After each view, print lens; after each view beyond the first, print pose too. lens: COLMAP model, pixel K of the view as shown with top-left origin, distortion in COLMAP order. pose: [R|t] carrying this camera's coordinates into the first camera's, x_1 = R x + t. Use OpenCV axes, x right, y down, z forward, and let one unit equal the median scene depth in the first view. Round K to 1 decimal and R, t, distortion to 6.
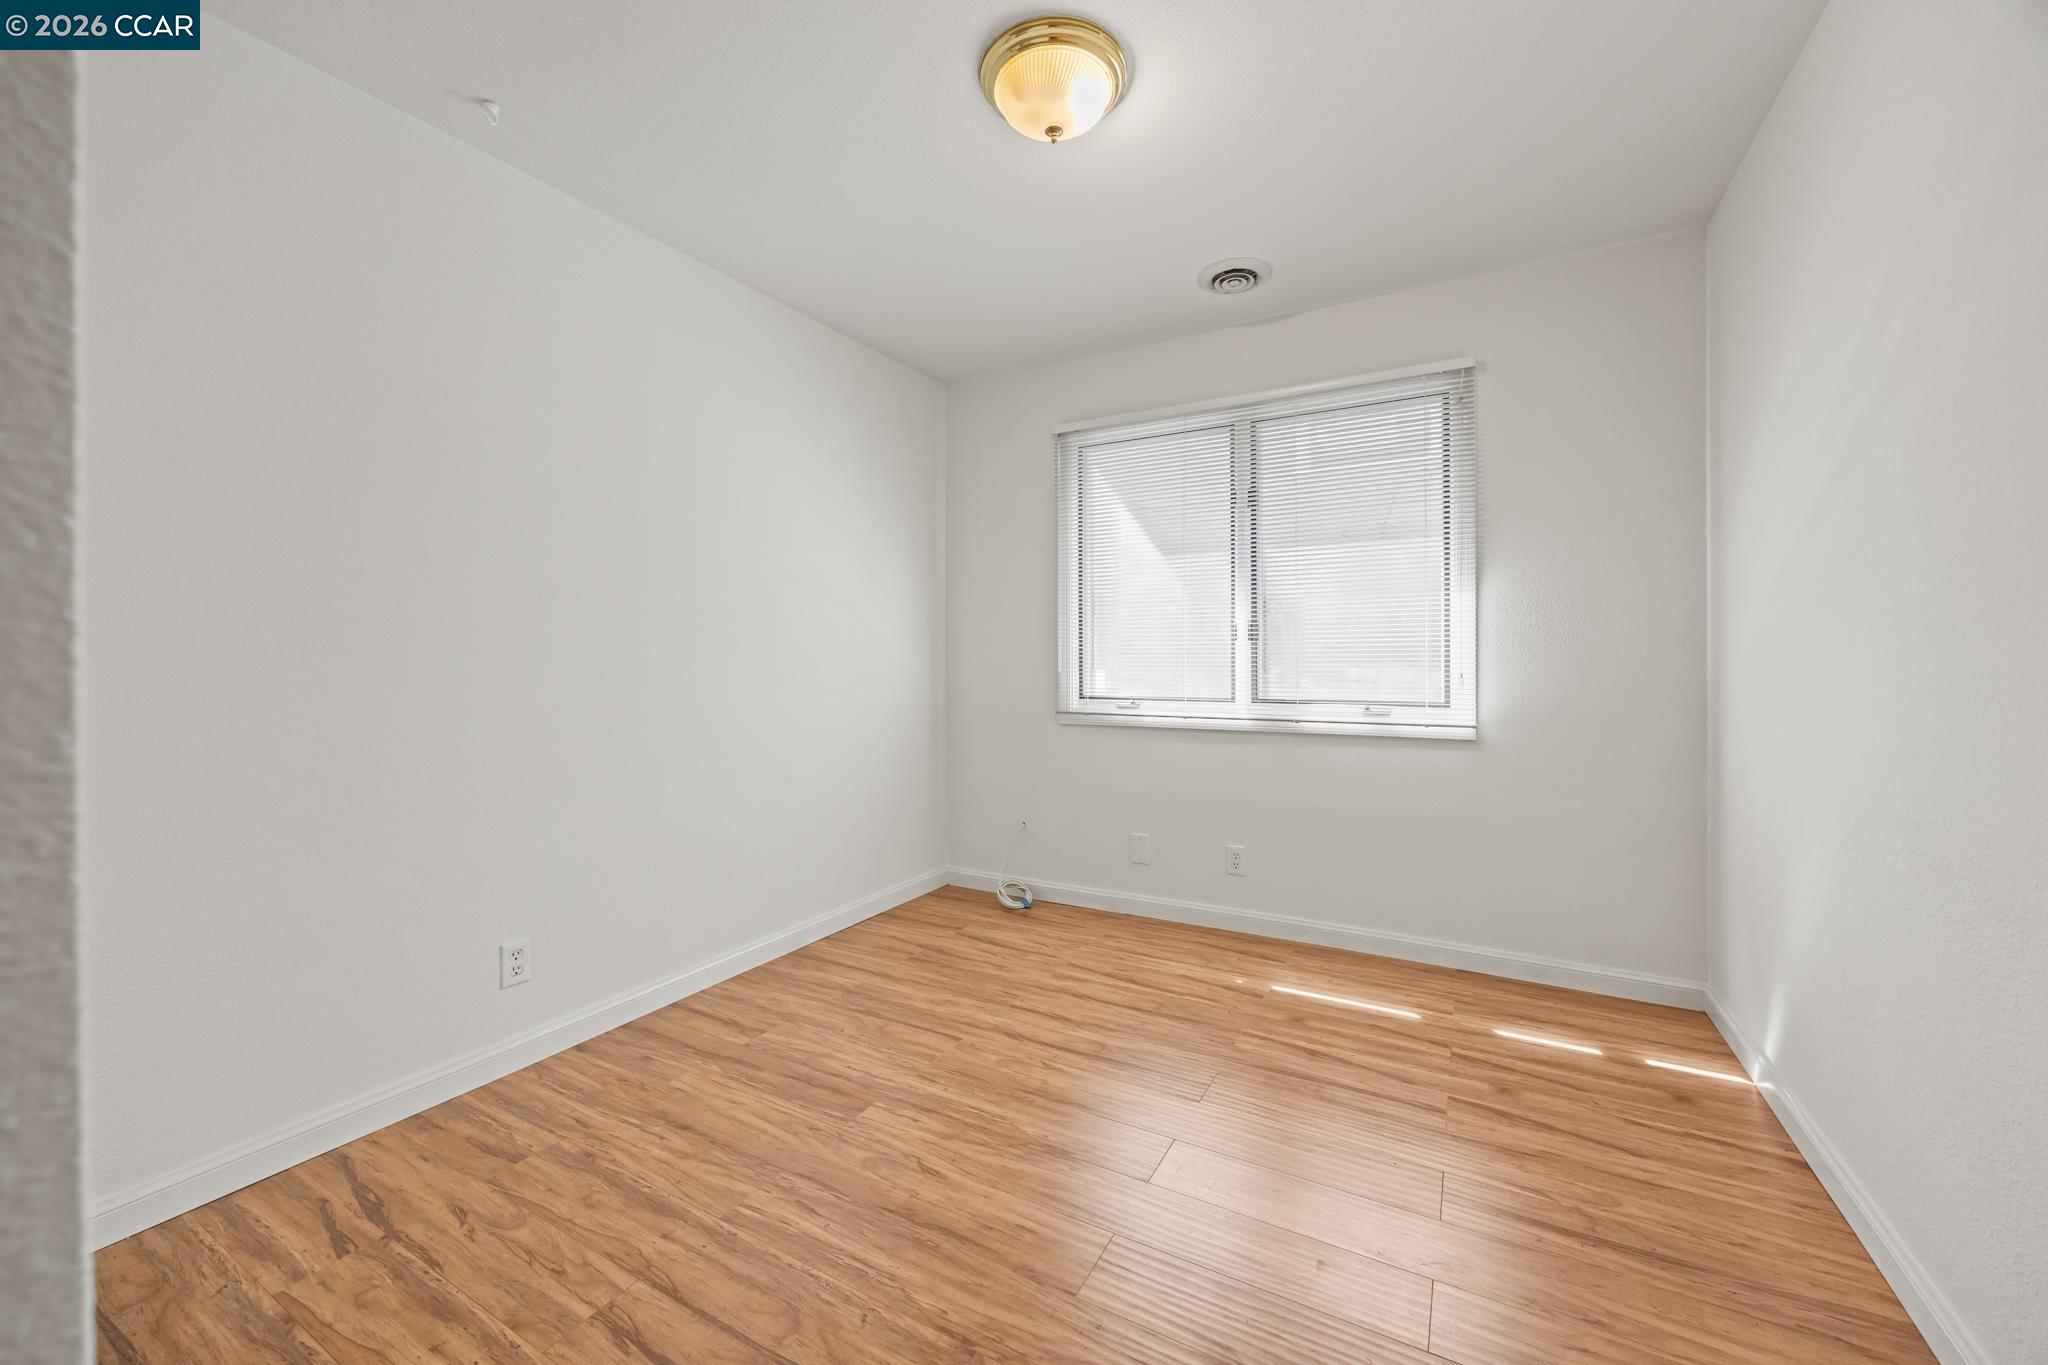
lens RADIAL K [[779.9, 0, 1028.7], [0, 779.9, 672.3], [0, 0, 1]] dist [-0.007182, -0.000286]
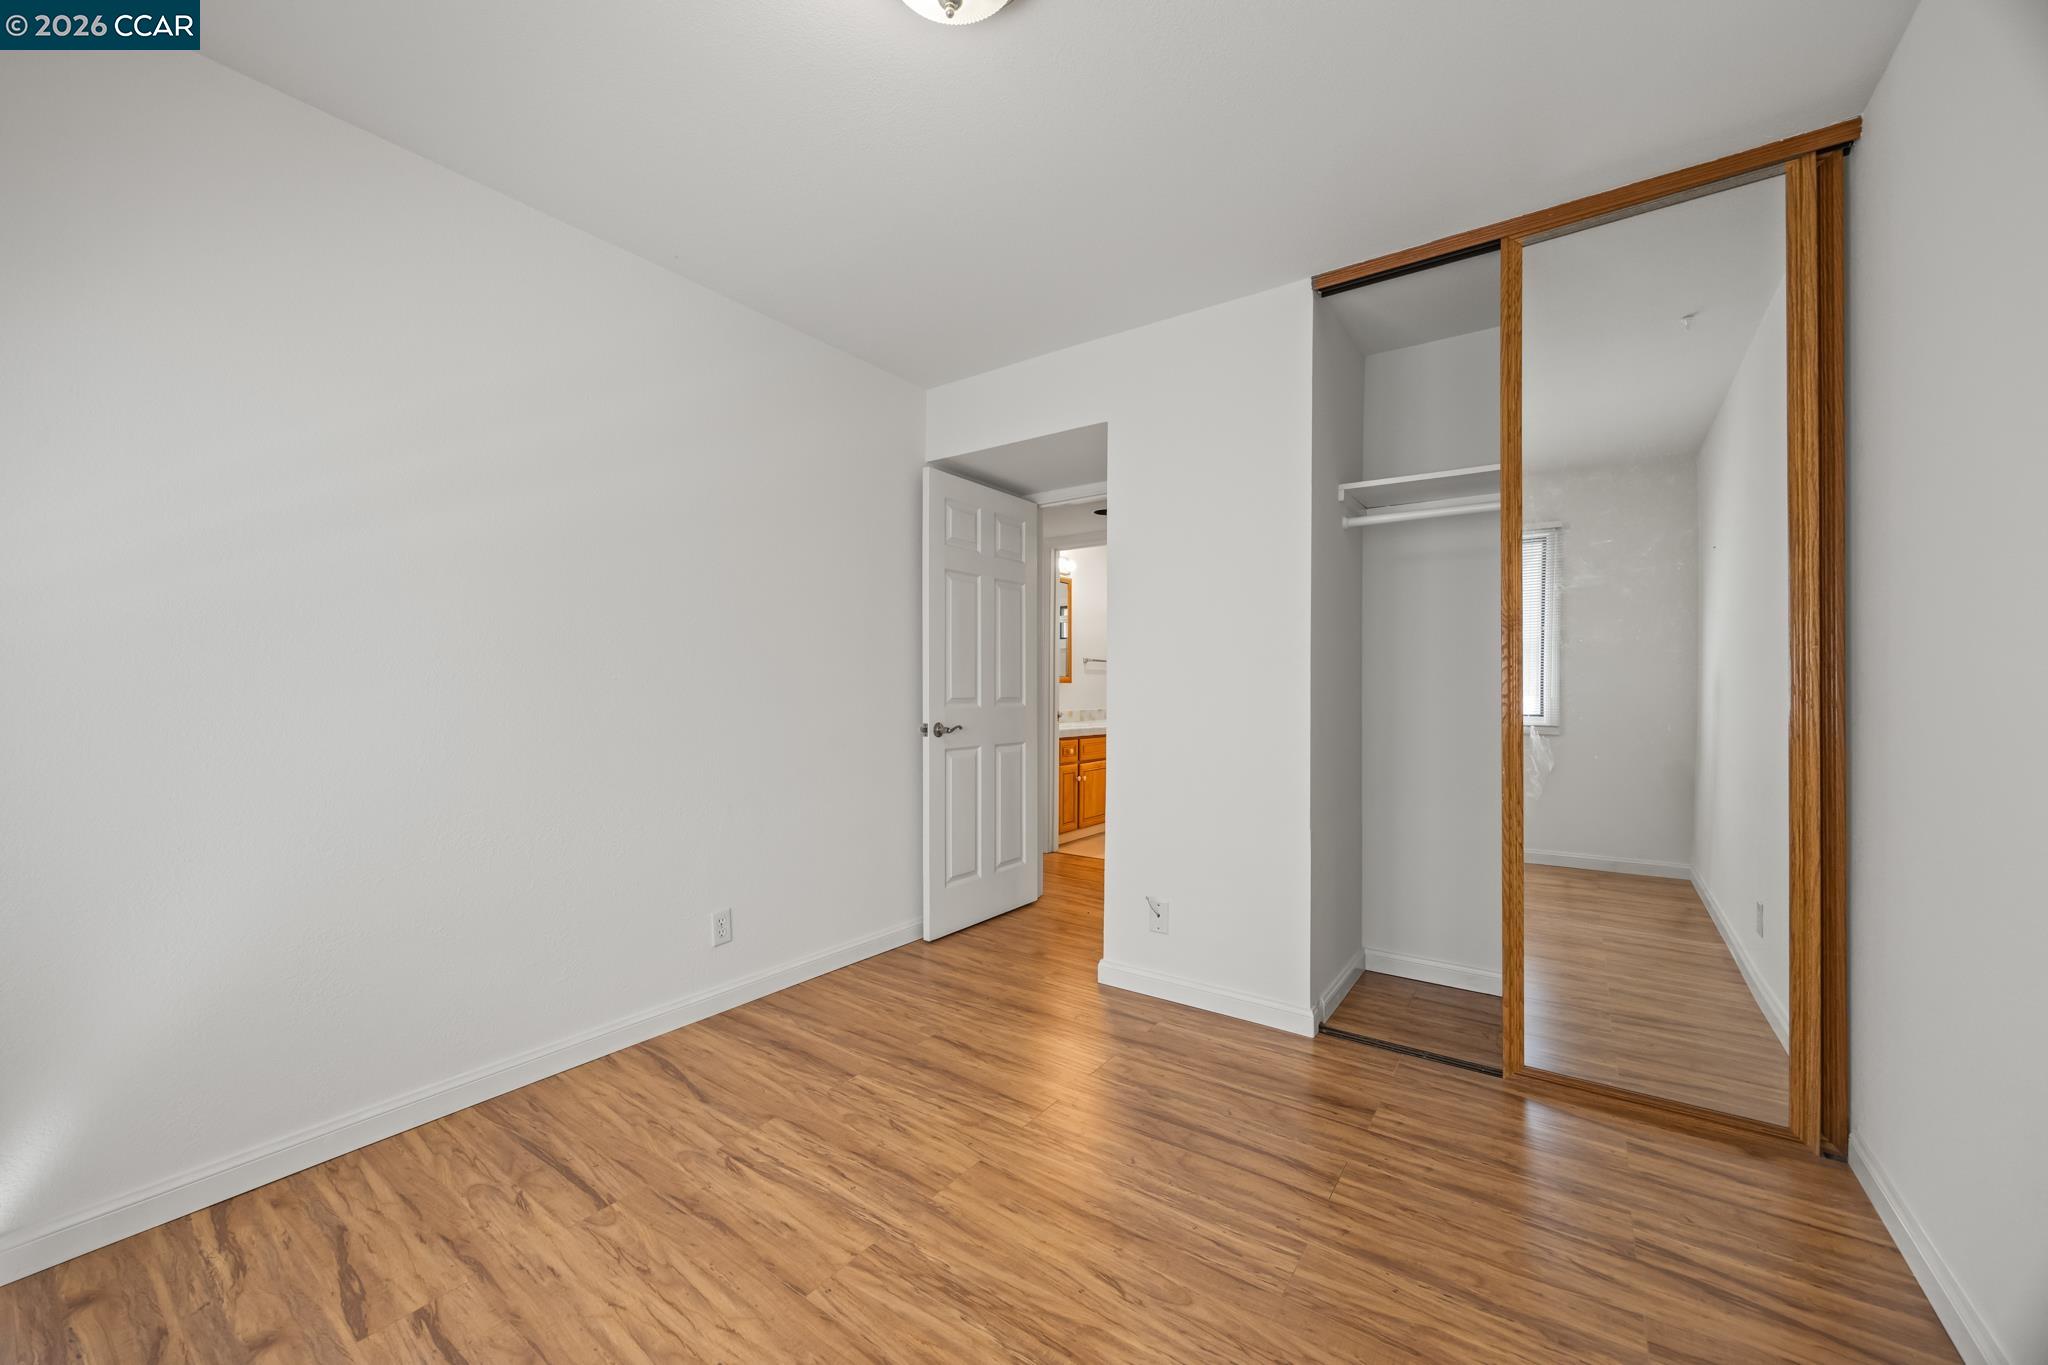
lens RADIAL K [[779.9, 0, 1020.3], [0, 779.9, 681.4], [0, 0, 1]] dist [-0.007182, -0.000286]
pose [[-0.994814, 0.004268, 0.101621, -0.123153], [0.005324, 0.999935, 0.010127, -0.038807], [-0.101571, 0.010615, -0.994772, 1.893823]]
